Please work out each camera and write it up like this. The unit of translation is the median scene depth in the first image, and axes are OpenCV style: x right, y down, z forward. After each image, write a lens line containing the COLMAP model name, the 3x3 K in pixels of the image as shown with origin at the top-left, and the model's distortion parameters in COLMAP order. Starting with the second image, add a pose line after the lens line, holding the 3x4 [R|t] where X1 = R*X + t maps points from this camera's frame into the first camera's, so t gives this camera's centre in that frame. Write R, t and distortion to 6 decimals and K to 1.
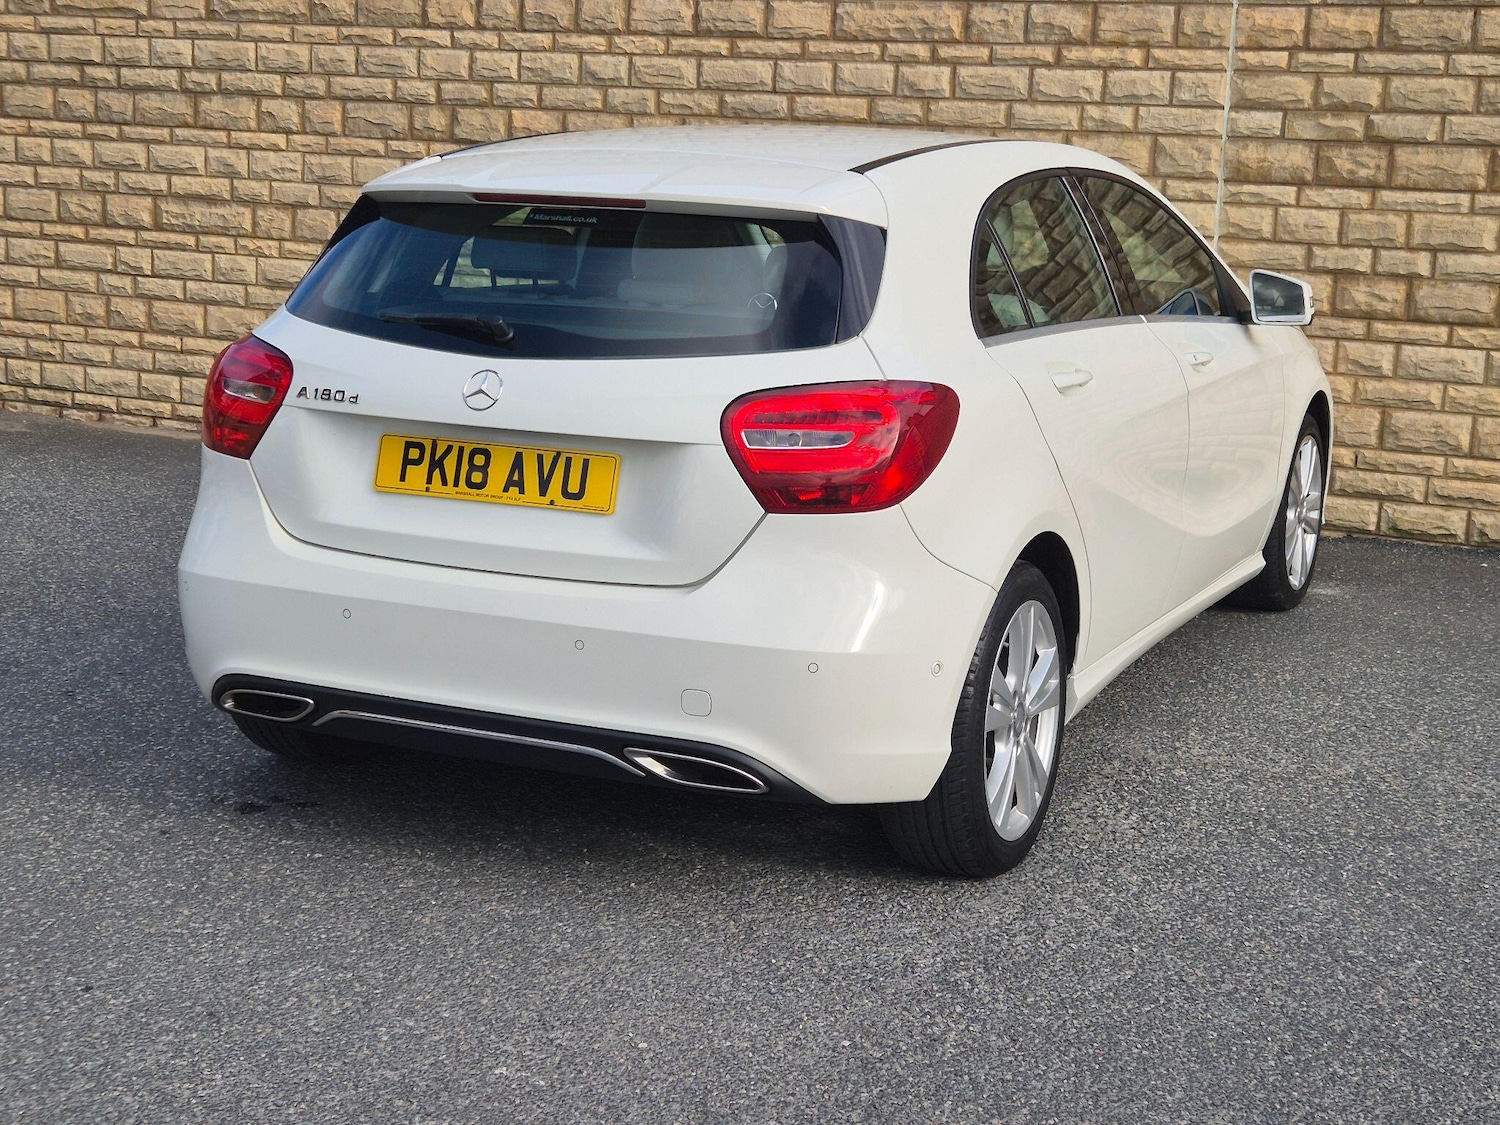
lens RADIAL K [[2135.3, 0, 800.3], [0, 2135.3, 533.4], [0, 0, 1]] dist [0.073664, 0.000000]
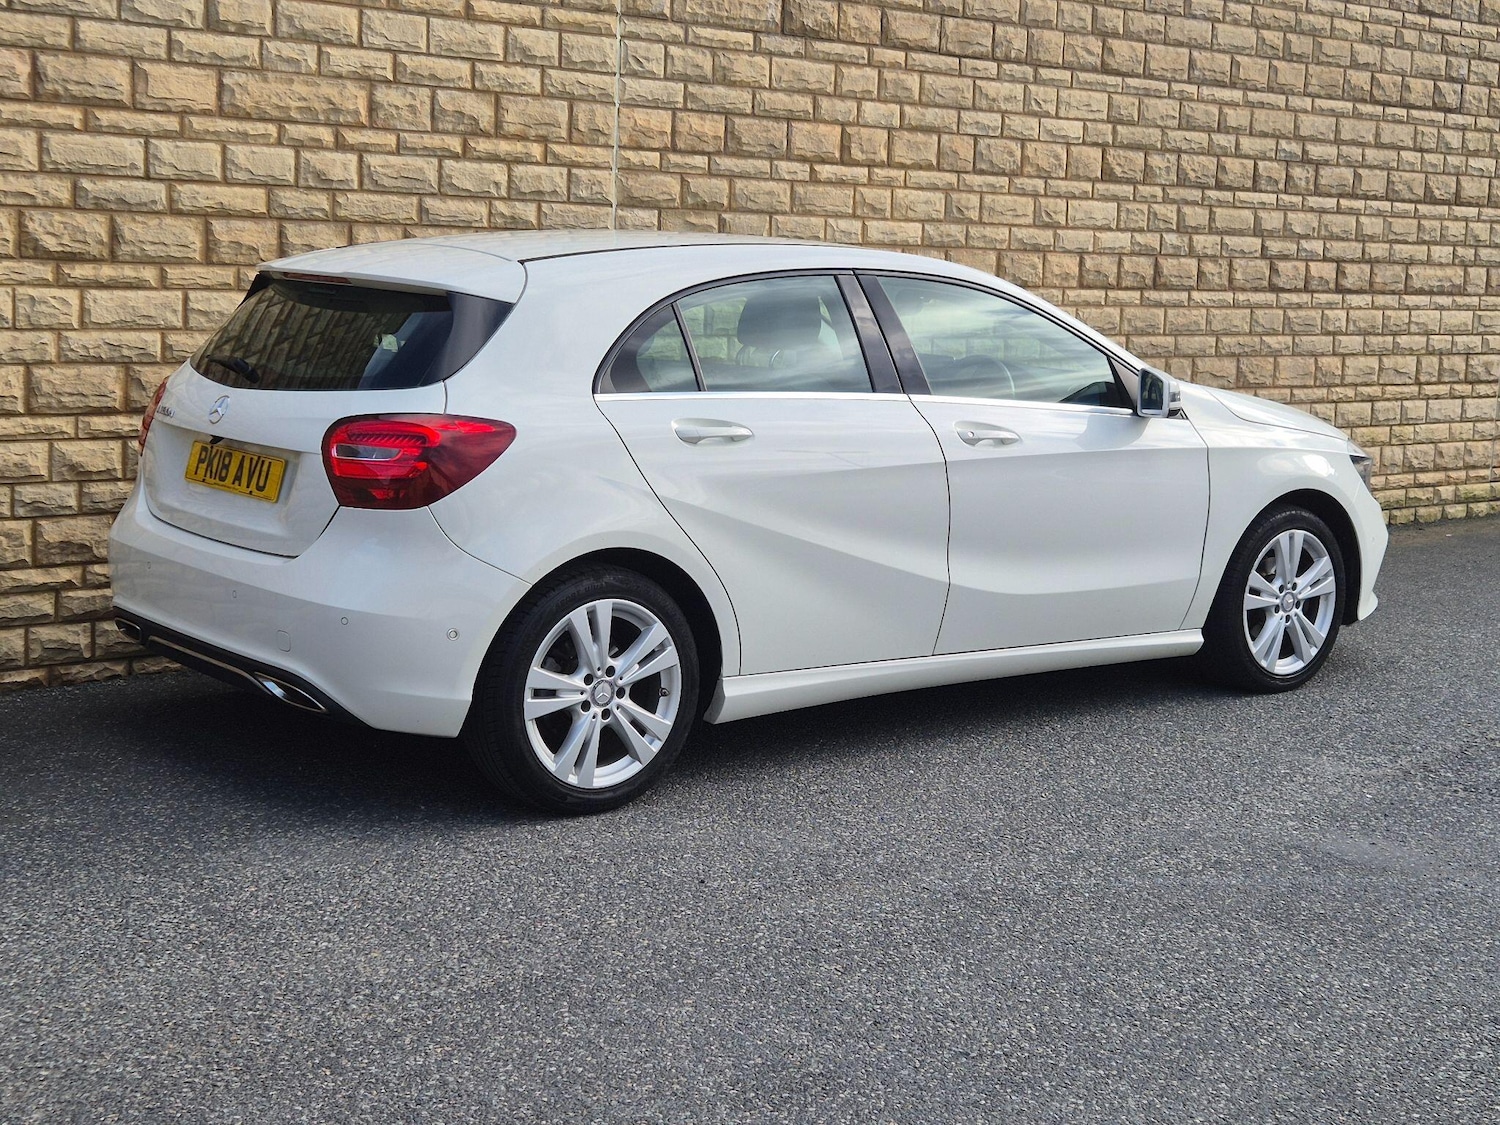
lens RADIAL K [[2135.3, 0, 708.4], [0, 2135.3, 530.2], [0, 0, 1]] dist [0.073664, 0.000000]
pose [[0.462763, -0.135647, 0.876042, -0.652918], [0.153803, 0.985522, 0.071354, -0.108339], [-0.873038, 0.101717, 0.476926, 0.479529]]
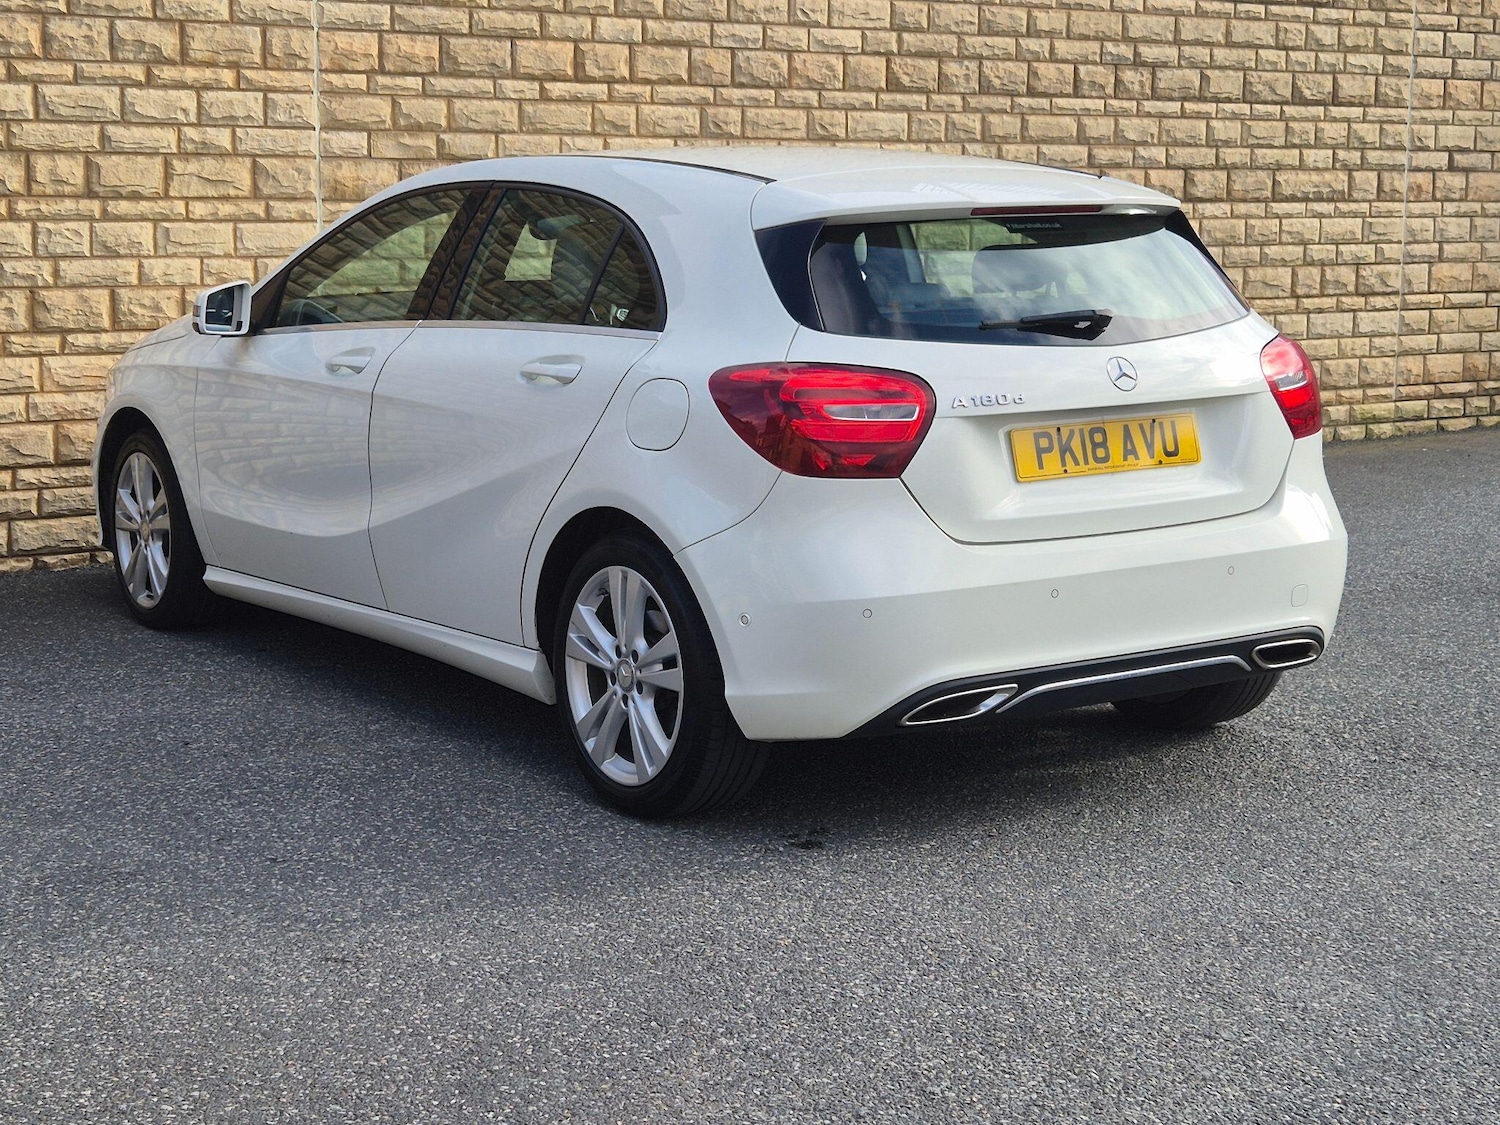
lens RADIAL K [[2438.3, 0, 674.0], [0, 2438.3, 519.3], [0, 0, 1]] dist [0.072126, 0.000000]
pose [[0.543042, -0.146024, 0.826911, -0.665341], [0.175072, 0.982811, 0.058582, -0.052720], [-0.821252, 0.112957, 0.559272, 0.227024]]
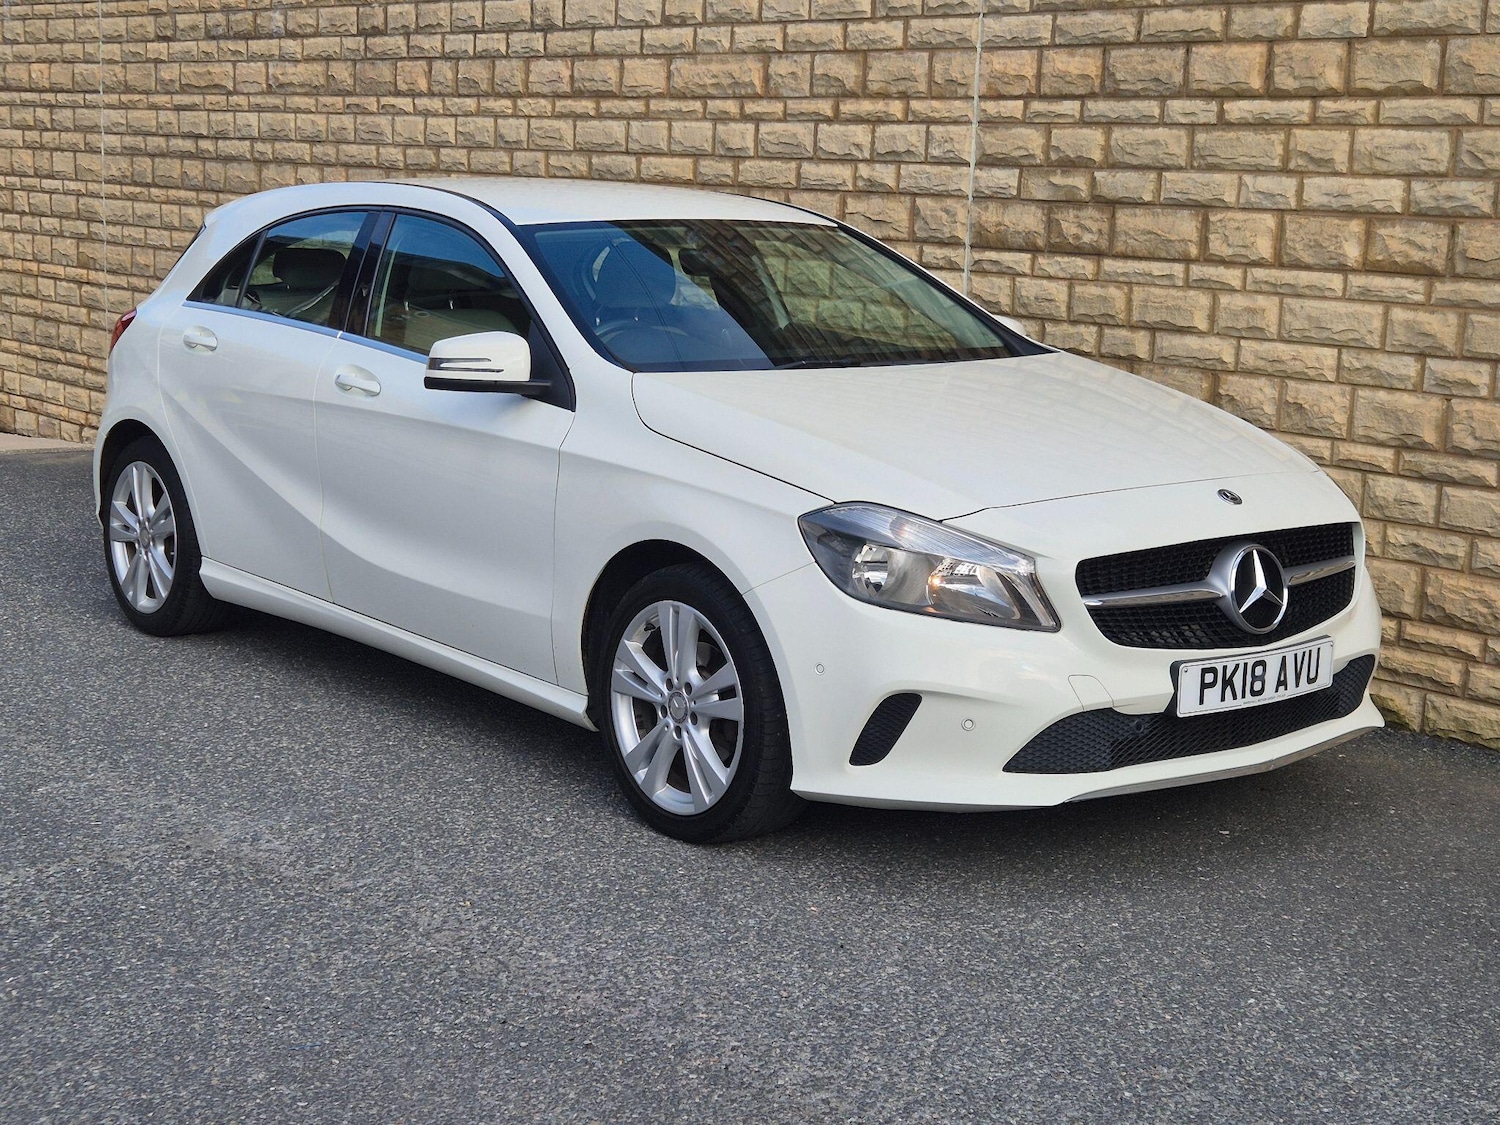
lens RADIAL K [[2135.3, 0, 803.0], [0, 2135.3, 552.4], [0, 0, 1]] dist [0.073664, 0.000000]
pose [[0.914111, 0.067281, -0.399843, 0.479545], [-0.081668, 0.996478, -0.019033, -0.015321], [0.397154, 0.050053, 0.916386, 0.162991]]
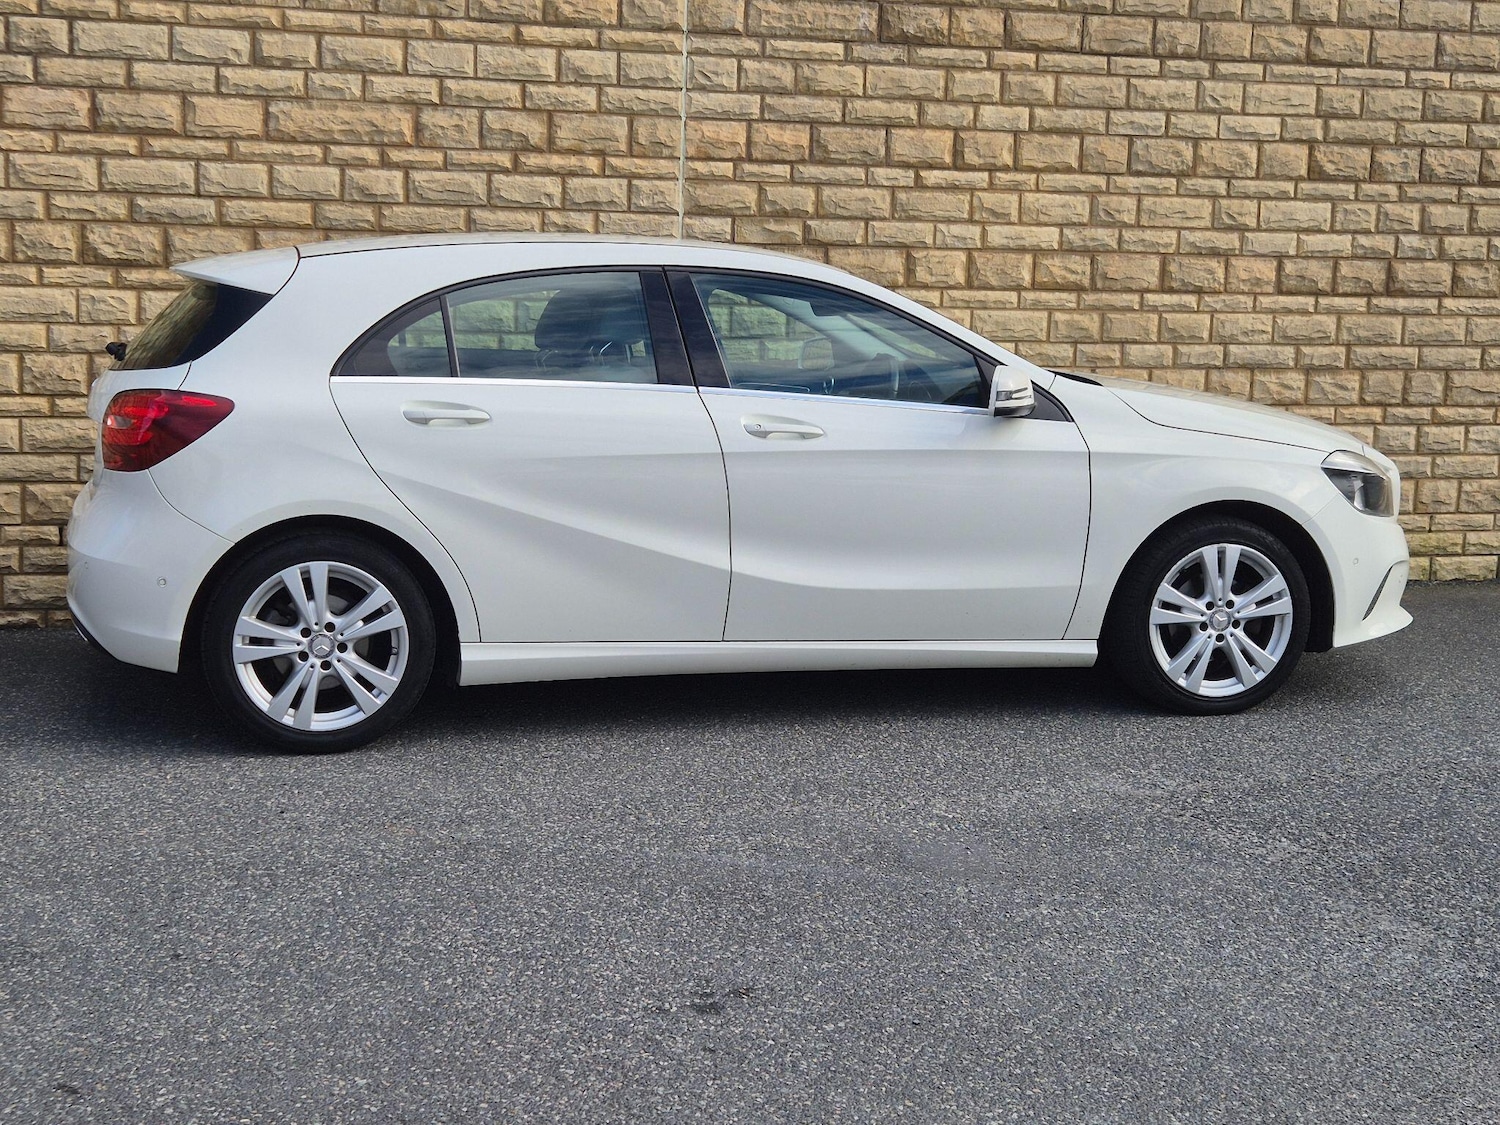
lens RADIAL K [[2135.3, 0, 720.8], [0, 2135.3, 579.0], [0, 0, 1]] dist [0.073664, 0.000000]
pose [[0.784336, -0.110440, 0.610426, -0.434526], [0.122201, 0.992250, 0.022505, -0.038631], [-0.608180, 0.056943, 0.791754, 0.153844]]
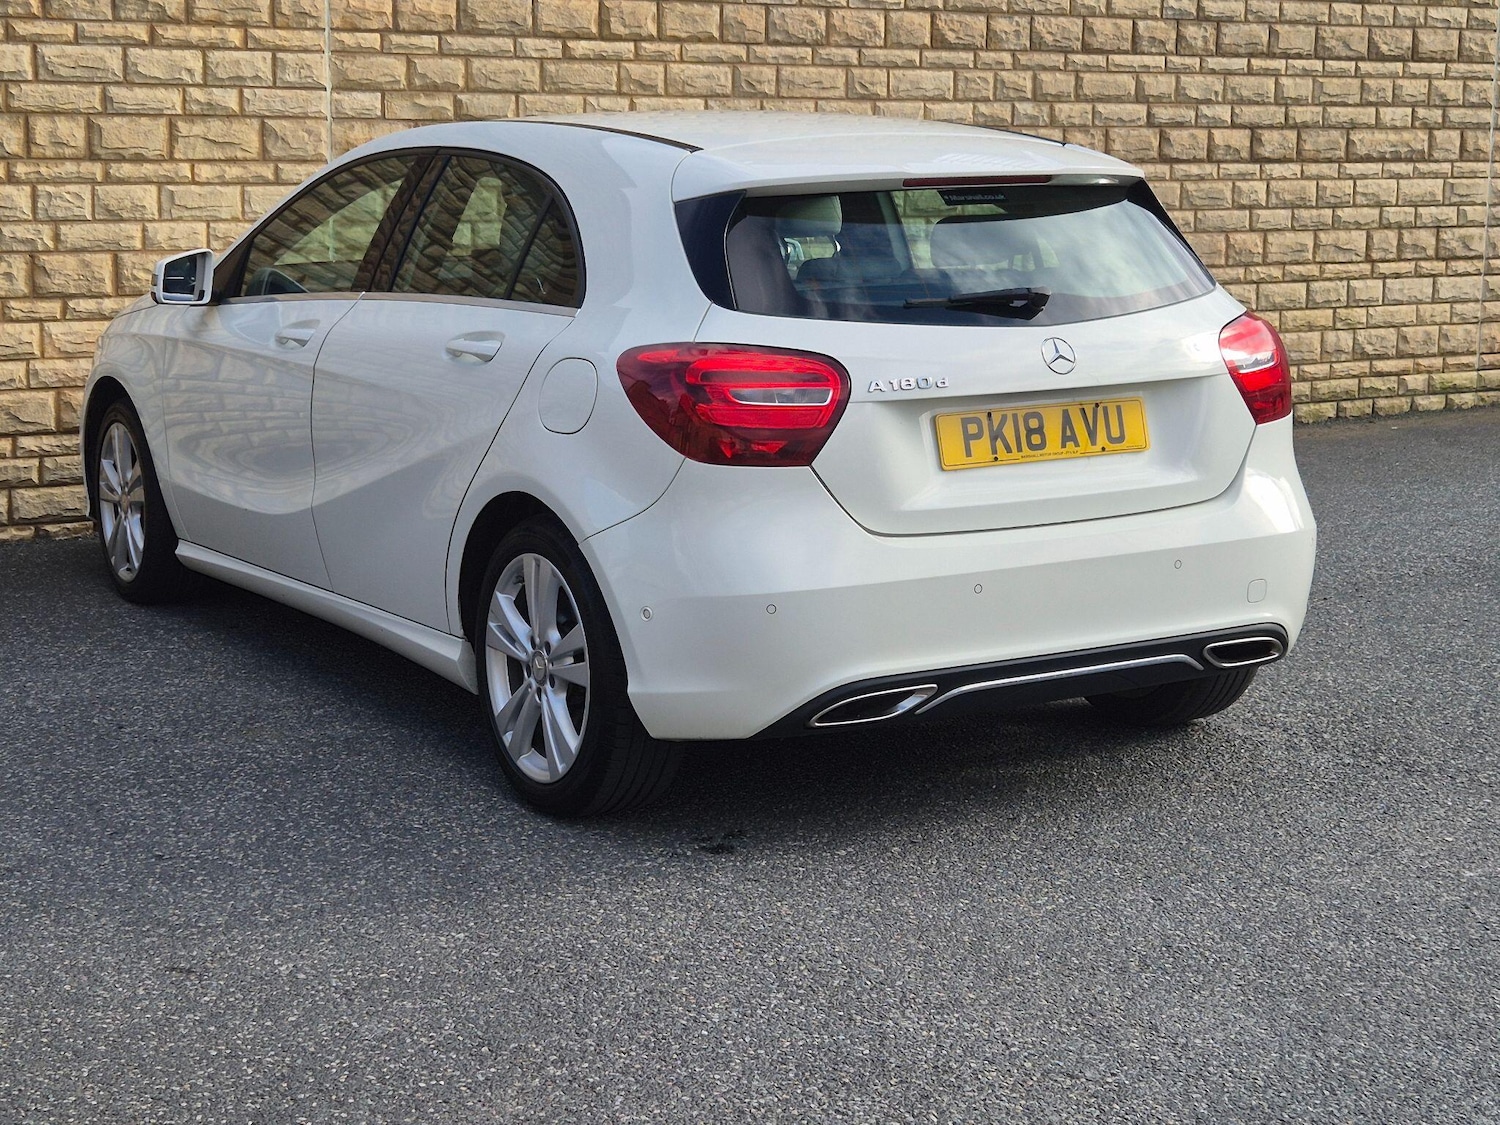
lens RADIAL K [[2438.3, 0, 683.4], [0, 2438.3, 520.4], [0, 0, 1]] dist [0.072126, 0.000000]
pose [[0.590165, -0.156872, 0.791894, -0.606776], [0.170127, 0.983076, 0.067956, -0.049087], [-0.789152, 0.094617, 0.606866, 0.195285]]
